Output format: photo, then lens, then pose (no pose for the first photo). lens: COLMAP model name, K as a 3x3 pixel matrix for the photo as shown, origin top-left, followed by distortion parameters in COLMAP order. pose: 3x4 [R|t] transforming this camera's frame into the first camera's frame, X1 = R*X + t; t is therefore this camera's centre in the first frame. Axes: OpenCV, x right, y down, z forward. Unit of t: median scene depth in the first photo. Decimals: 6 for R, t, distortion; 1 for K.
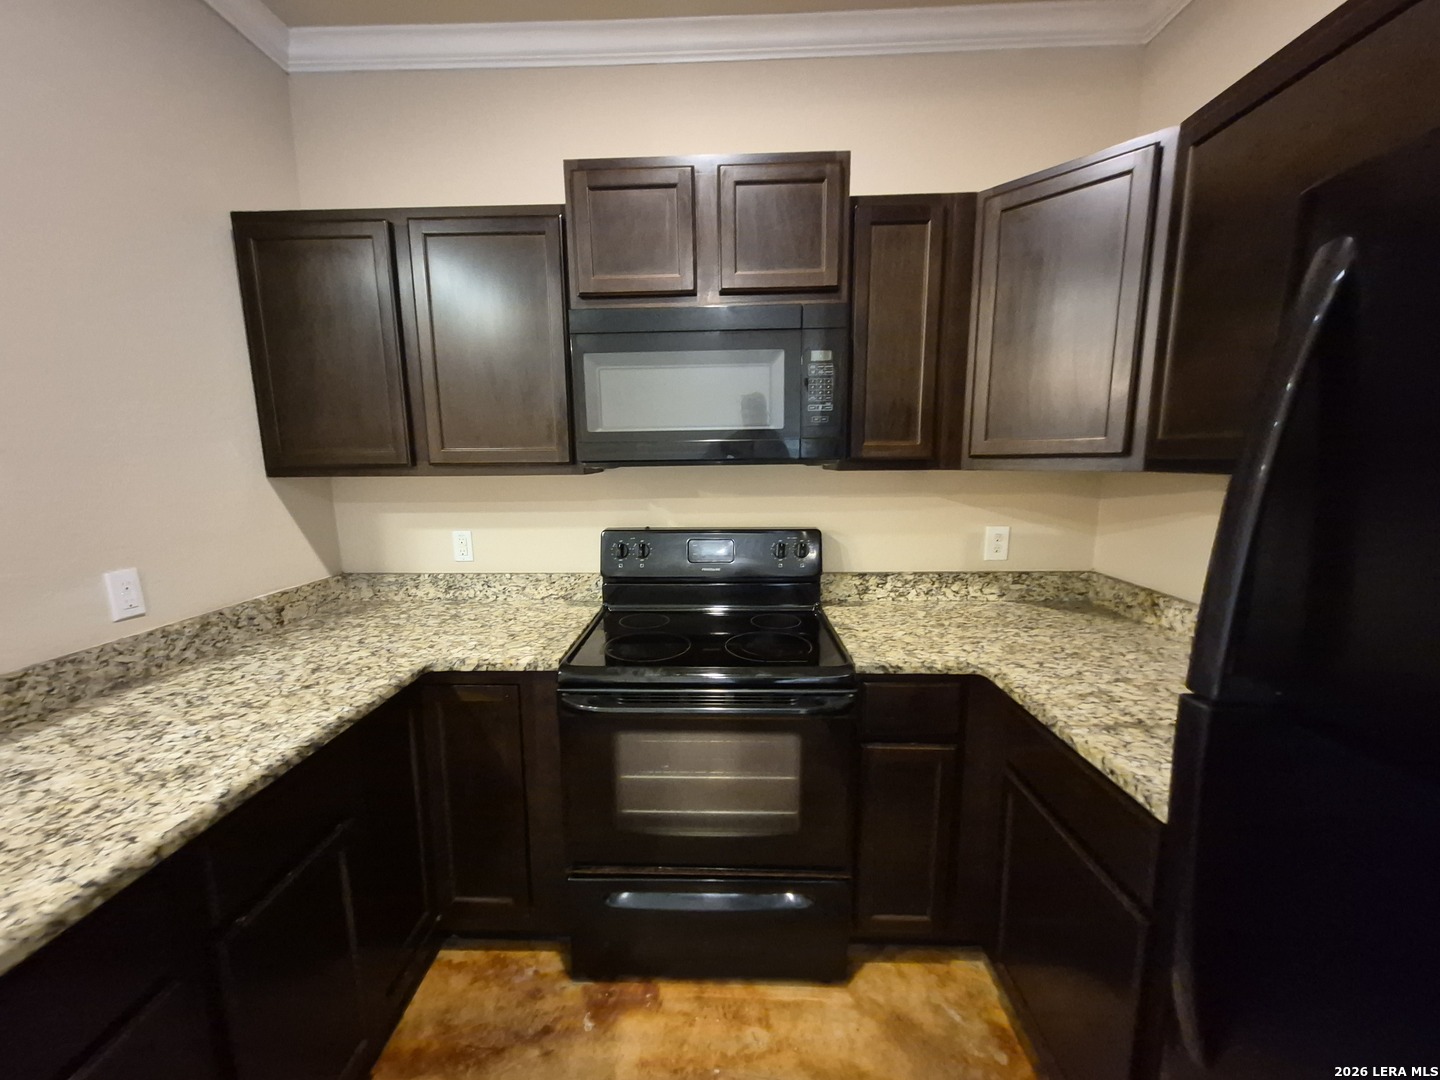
lens RADIAL K [[563.7, 0, 717.8], [0, 563.7, 547.4], [0, 0, 1]] dist [0.003336, -0.000207]
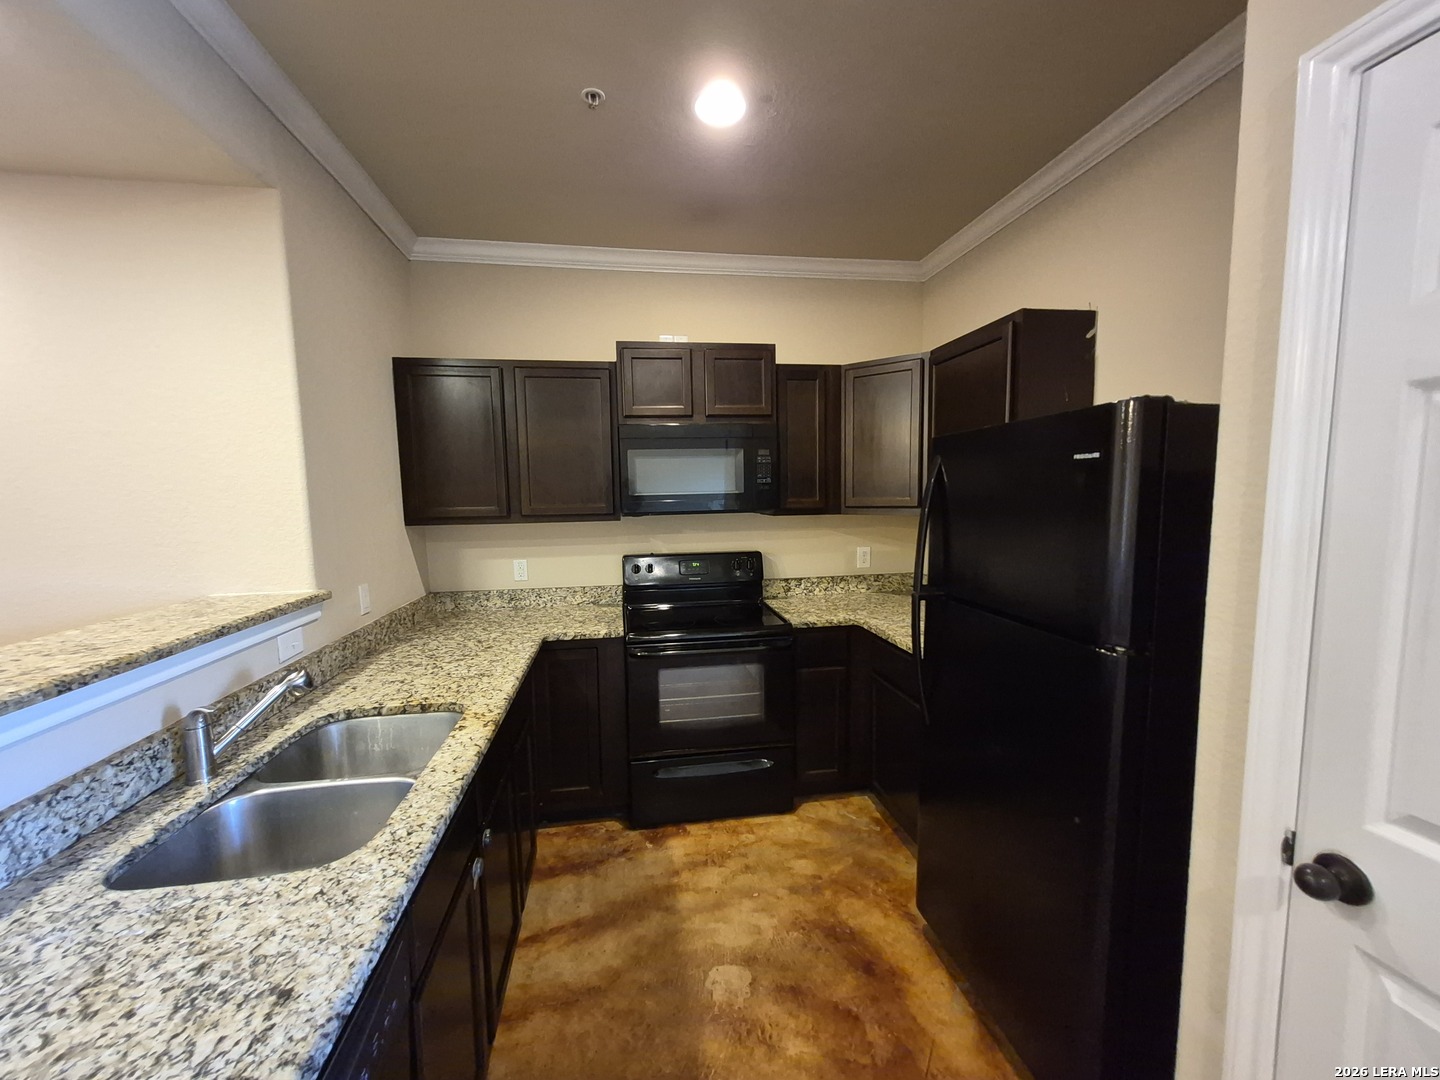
lens RADIAL K [[584.3, 0, 715.3], [0, 584.3, 547.6], [0, 0, 1]] dist [0.002328, 0.000677]
pose [[0.982123, -0.025135, 0.186556, -0.329794], [0.037007, 0.997486, -0.060430, 0.067101], [-0.184568, 0.066254, 0.980584, -0.785631]]
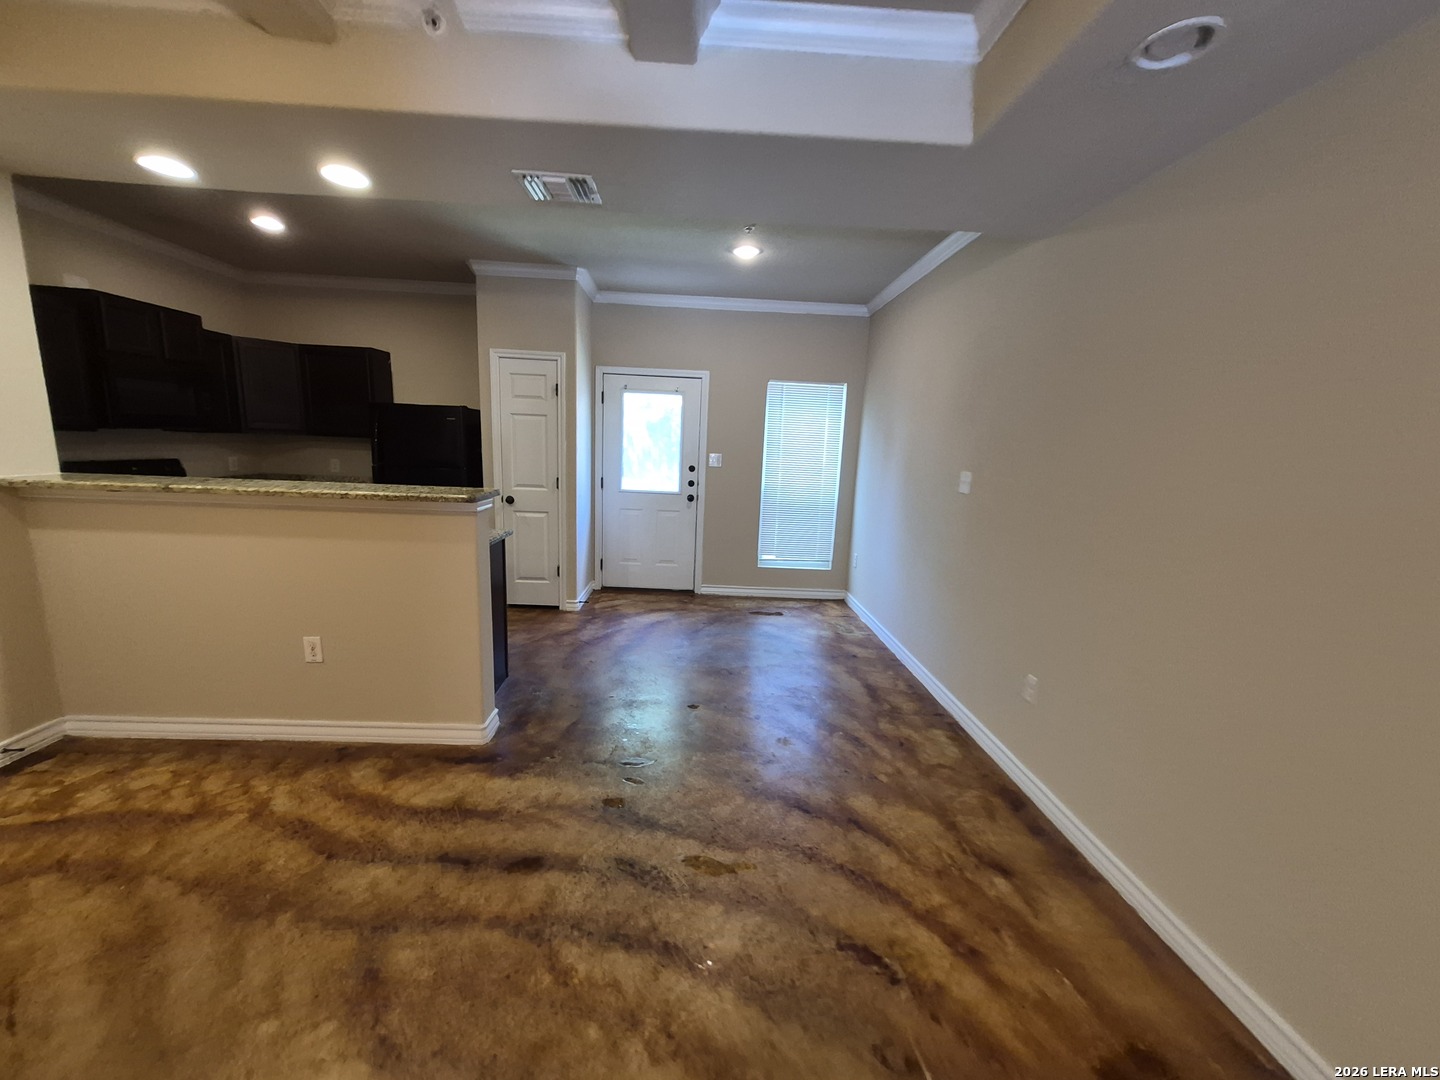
lens RADIAL K [[563.9, 0, 707.6], [0, 563.9, 547.9], [0, 0, 1]] dist [0.006318, 0.000145]
pose [[-0.051198, -0.176001, 0.983058, -2.915149], [0.106150, 0.977813, 0.180591, 0.192203], [-0.993031, 0.113598, -0.031380, -1.300820]]
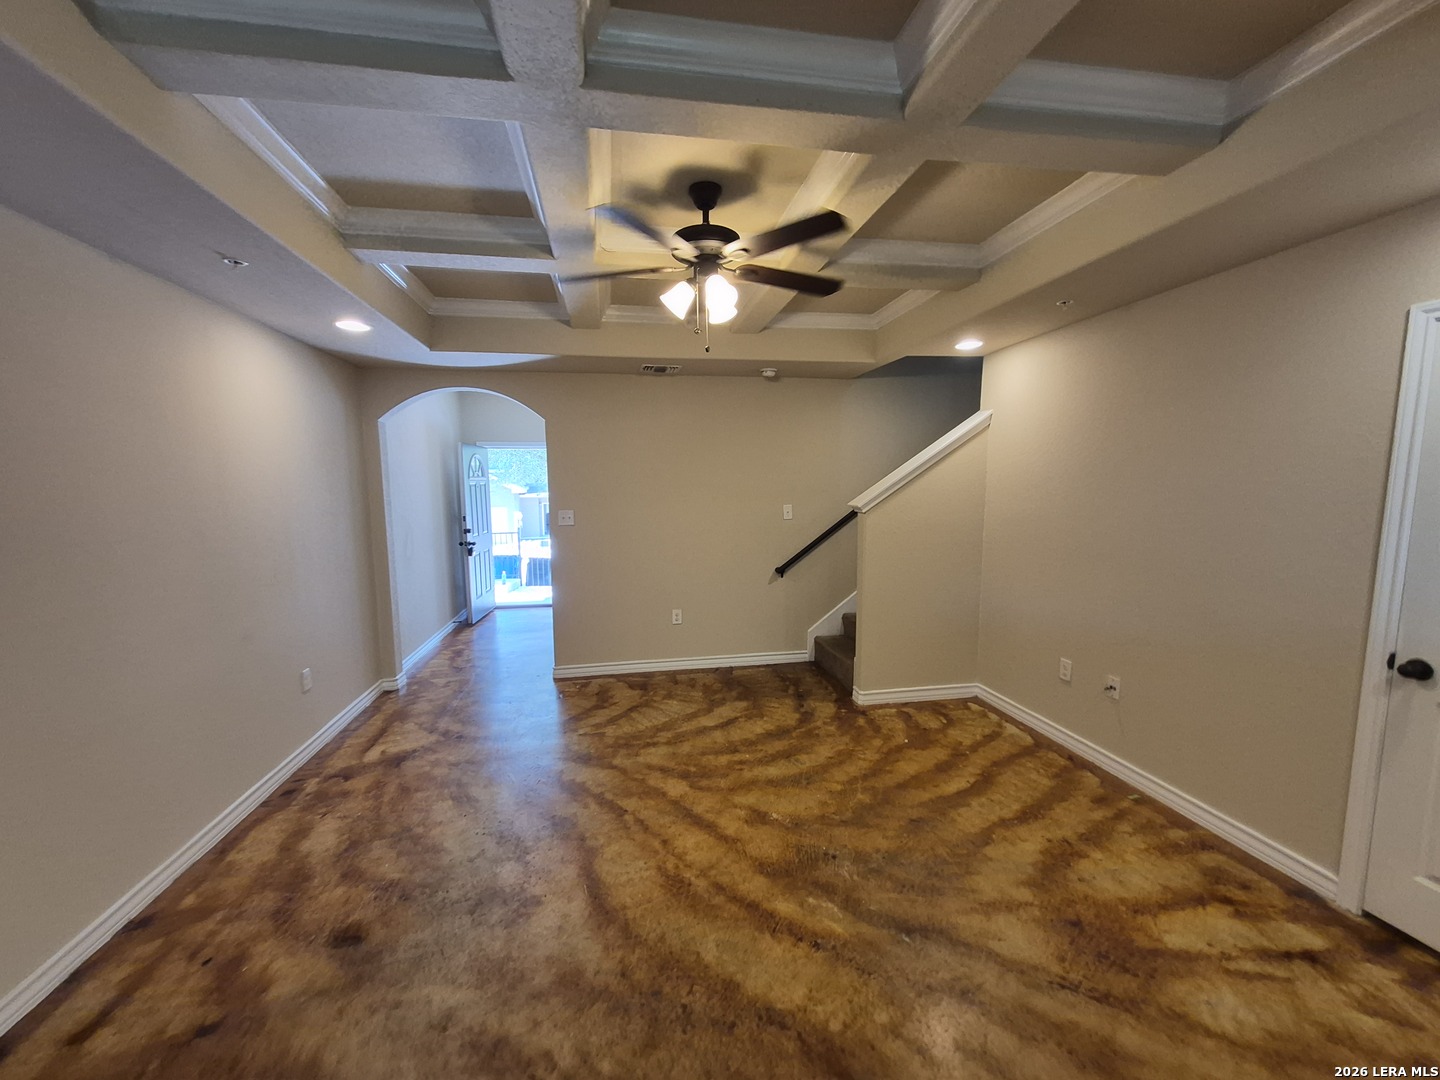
lens RADIAL K [[564.6, 0, 698.5], [0, 564.6, 546.2], [0, 0, 1]] dist [0.003126, -0.000206]
pose [[0.177427, 0.122532, -0.976476, -1.085484], [-0.137303, 0.985597, 0.098728, 0.082163], [0.974509, 0.116556, 0.191695, -1.181899]]
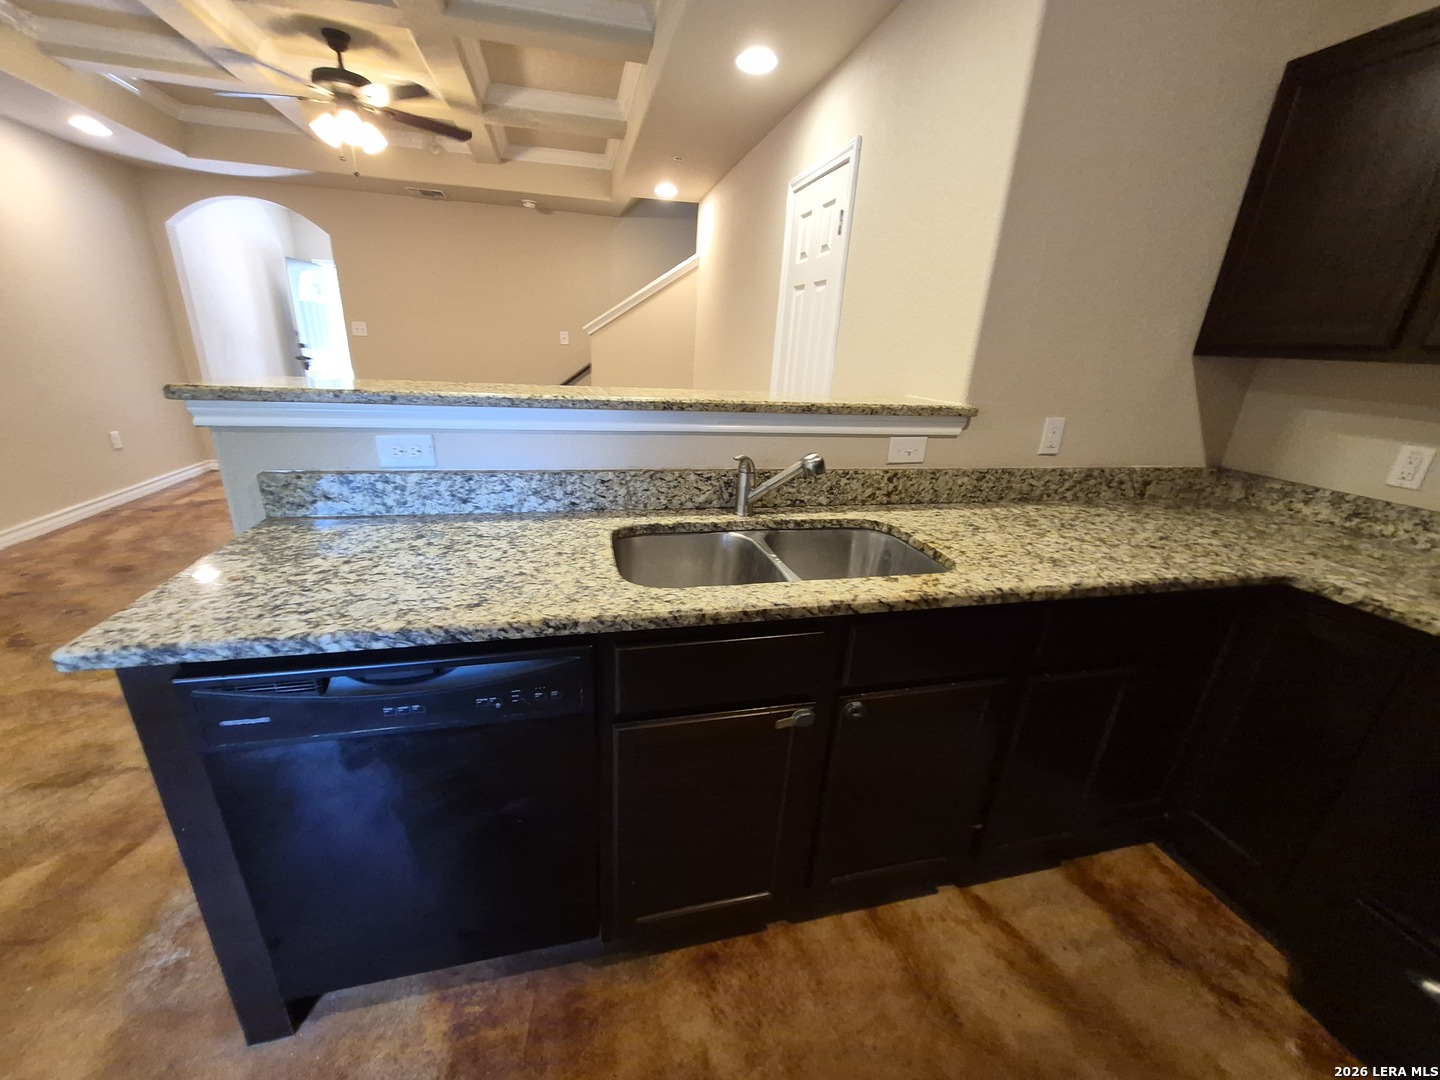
lens RADIAL K [[564.6, 0, 698.5], [0, 564.6, 546.2], [0, 0, 1]] dist [0.003126, -0.000206]
pose [[0.242064, 0.350718, -0.904656, 0.053040], [-0.201355, 0.930244, 0.306760, 0.074577], [0.949137, 0.107901, 0.295797, -0.152900]]
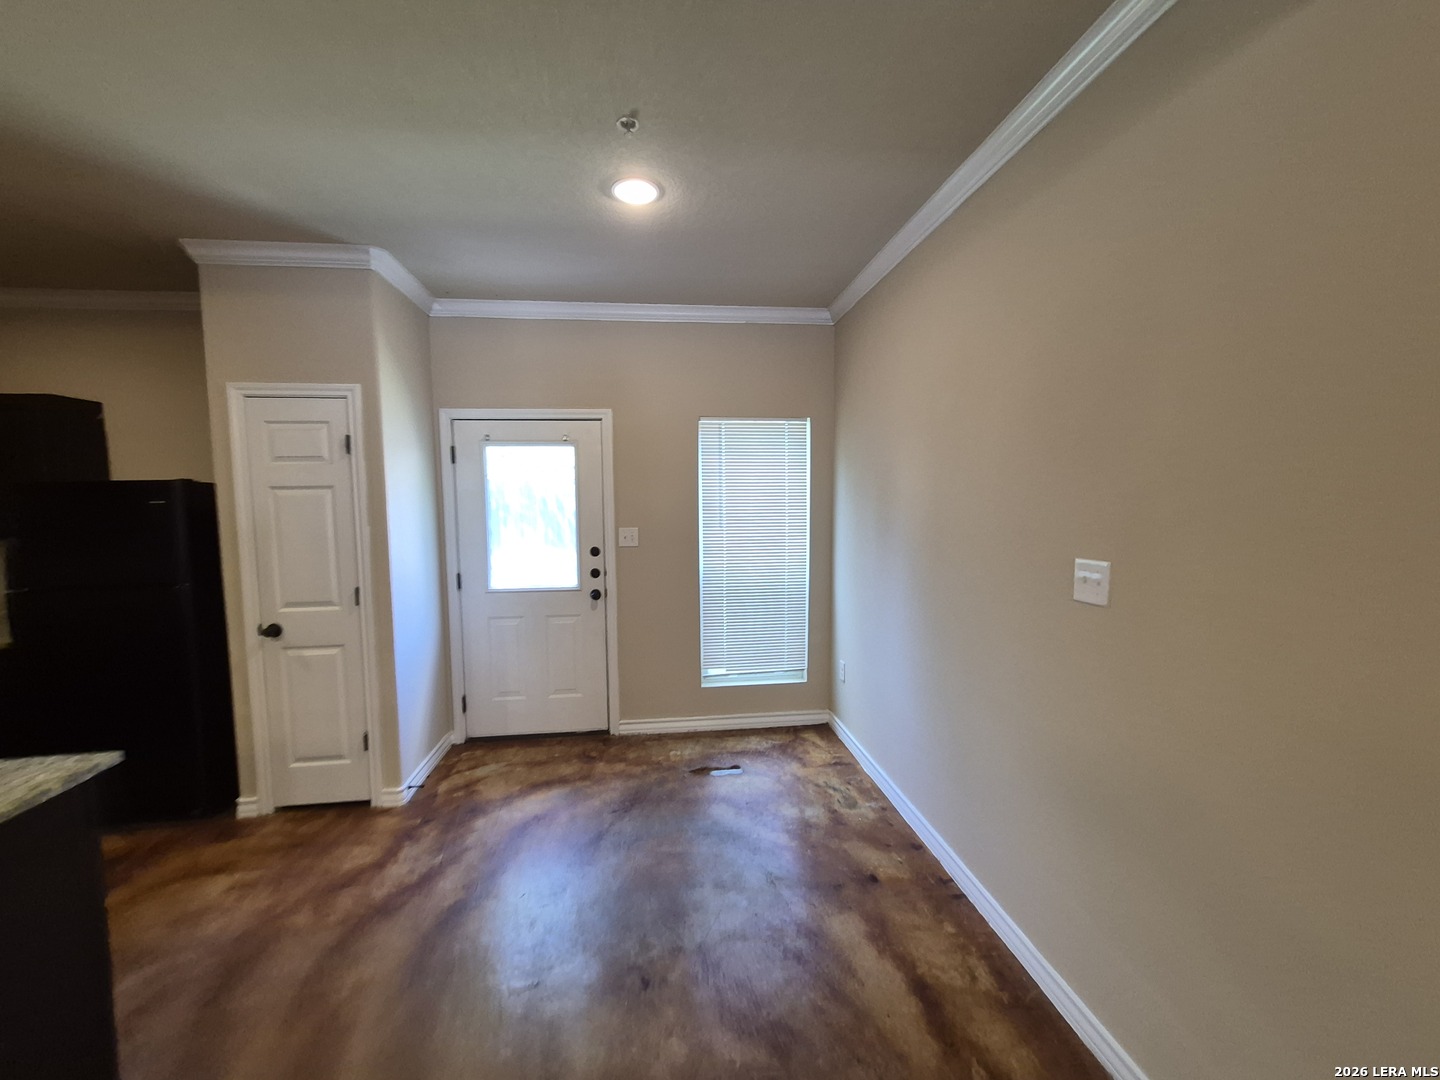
lens RADIAL K [[561.7, 0, 691.7], [0, 561.7, 556.9], [0, 0, 1]] dist [0.000636, -0.000052]
pose [[-0.110141, -0.092126, 0.989637, -1.655690], [0.158392, 0.981343, 0.108982, 0.159198], [-0.981214, 0.168754, -0.093494, -1.569749]]
